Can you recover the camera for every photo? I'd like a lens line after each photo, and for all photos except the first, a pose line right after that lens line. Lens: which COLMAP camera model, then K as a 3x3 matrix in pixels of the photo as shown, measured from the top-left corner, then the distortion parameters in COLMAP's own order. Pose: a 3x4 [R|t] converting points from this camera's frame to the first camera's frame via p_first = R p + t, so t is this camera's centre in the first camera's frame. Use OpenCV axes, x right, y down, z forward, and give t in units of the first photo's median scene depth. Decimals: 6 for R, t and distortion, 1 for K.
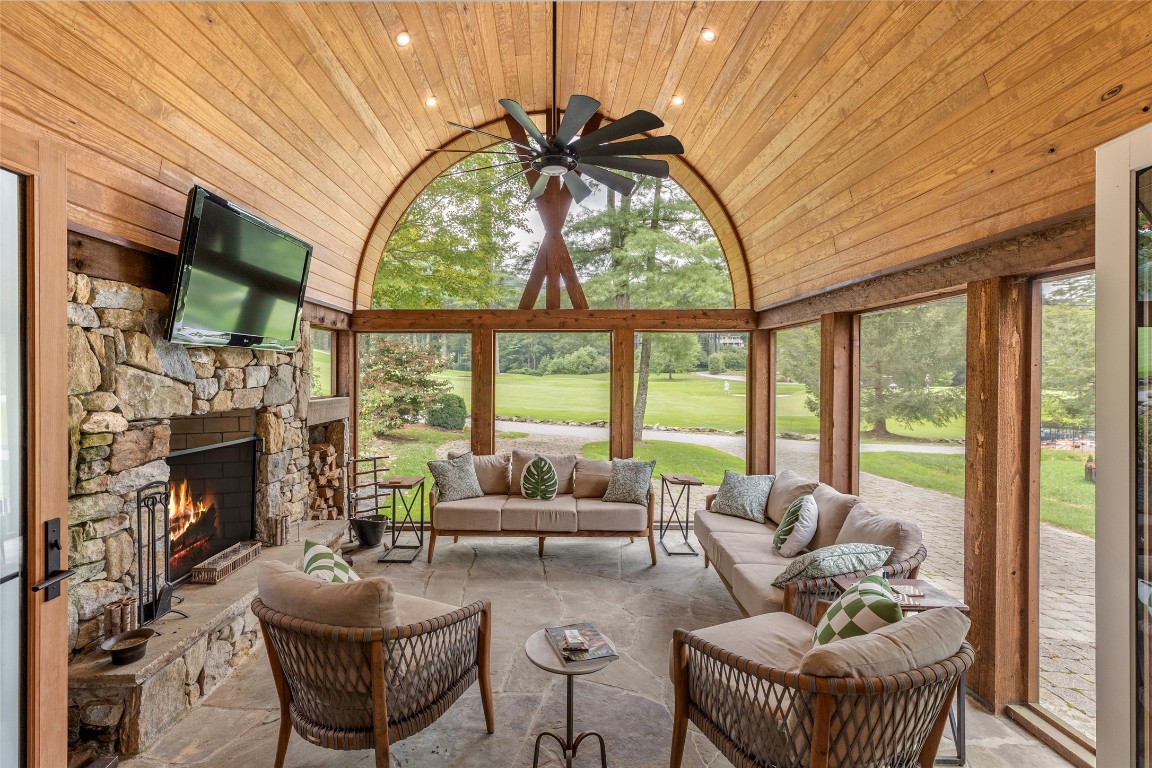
lens RADIAL K [[521.0, 0, 527.5], [0, 521.0, 375.8], [0, 0, 1]] dist [0.002334, 0.002484]
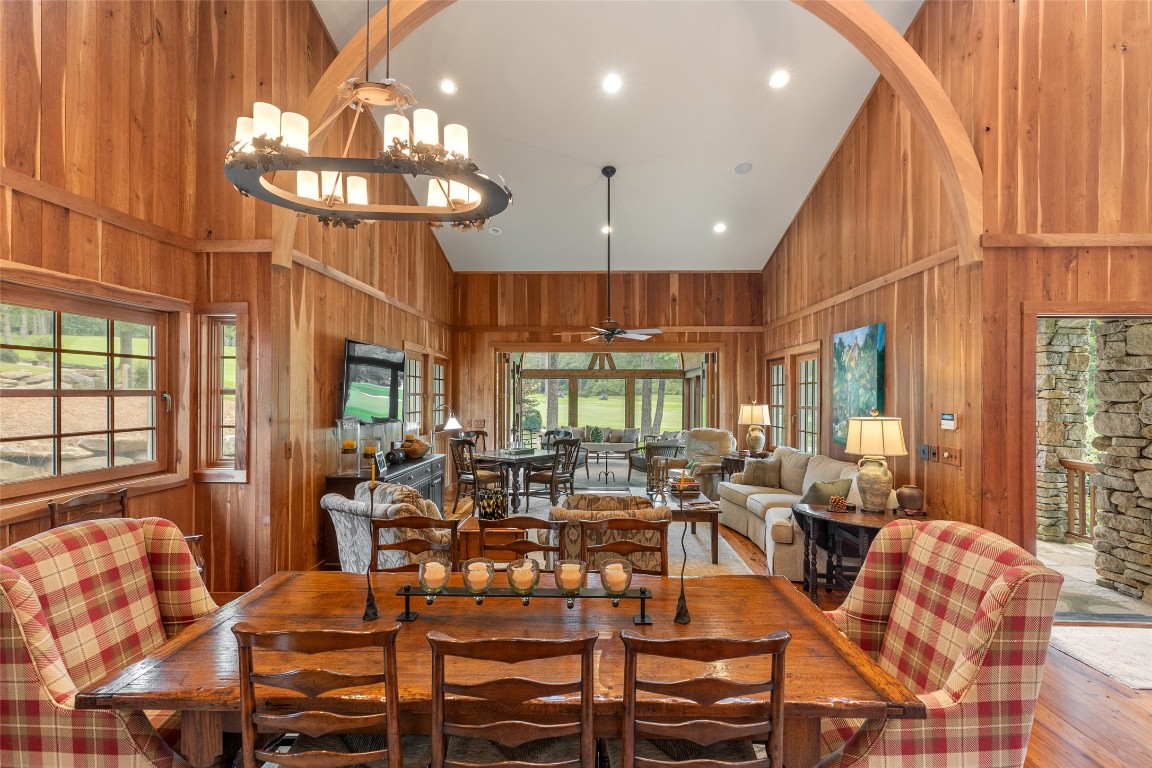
lens RADIAL K [[521.0, 0, 573.5], [0, 521.0, 390.9], [0, 0, 1]] dist [0.002334, 0.002484]
pose [[0.999834, 0.003605, -0.017872, -0.045670], [-0.003812, 0.999926, -0.011536, 0.003218], [0.017829, 0.011602, 0.999774, -1.609615]]
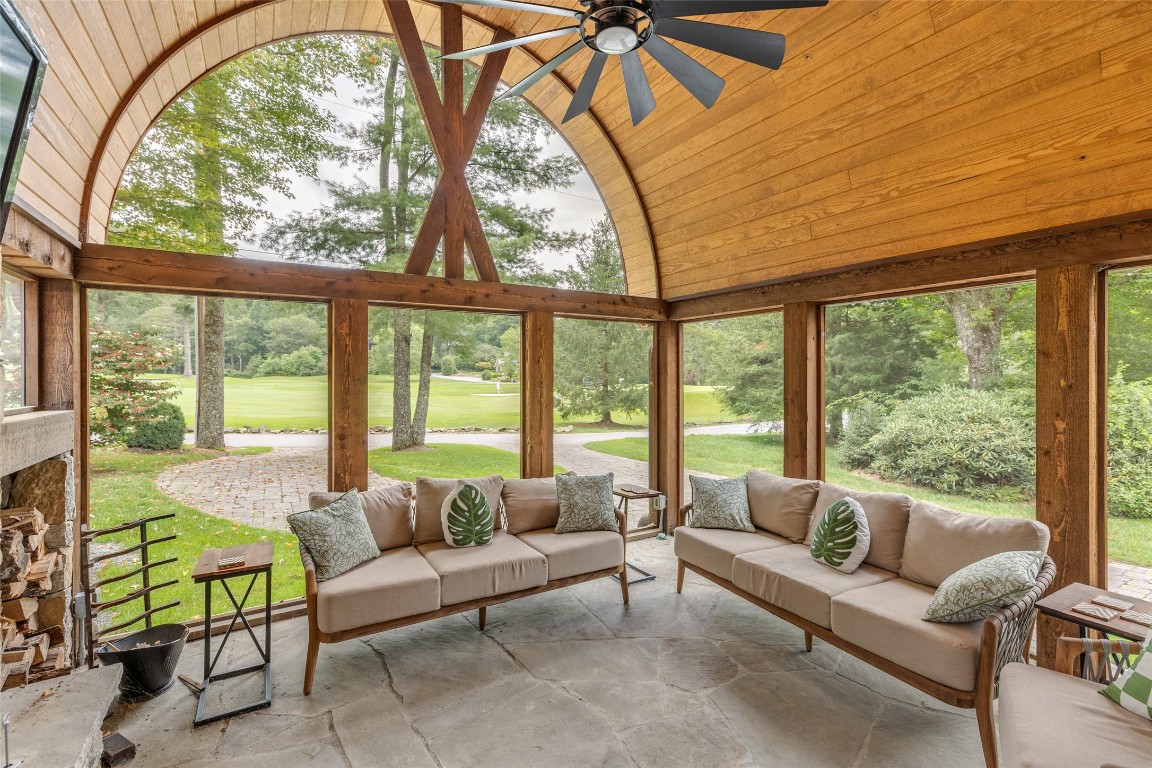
lens RADIAL K [[521.0, 0, 578.0], [0, 521.0, 376.5], [0, 0, 1]] dist [0.002334, 0.002484]
pose [[0.841390, -0.004579, 0.540408, -0.218413], [0.004880, 0.999988, 0.000876, 0.010632], [-0.540406, 0.001900, 0.841402, 0.317786]]
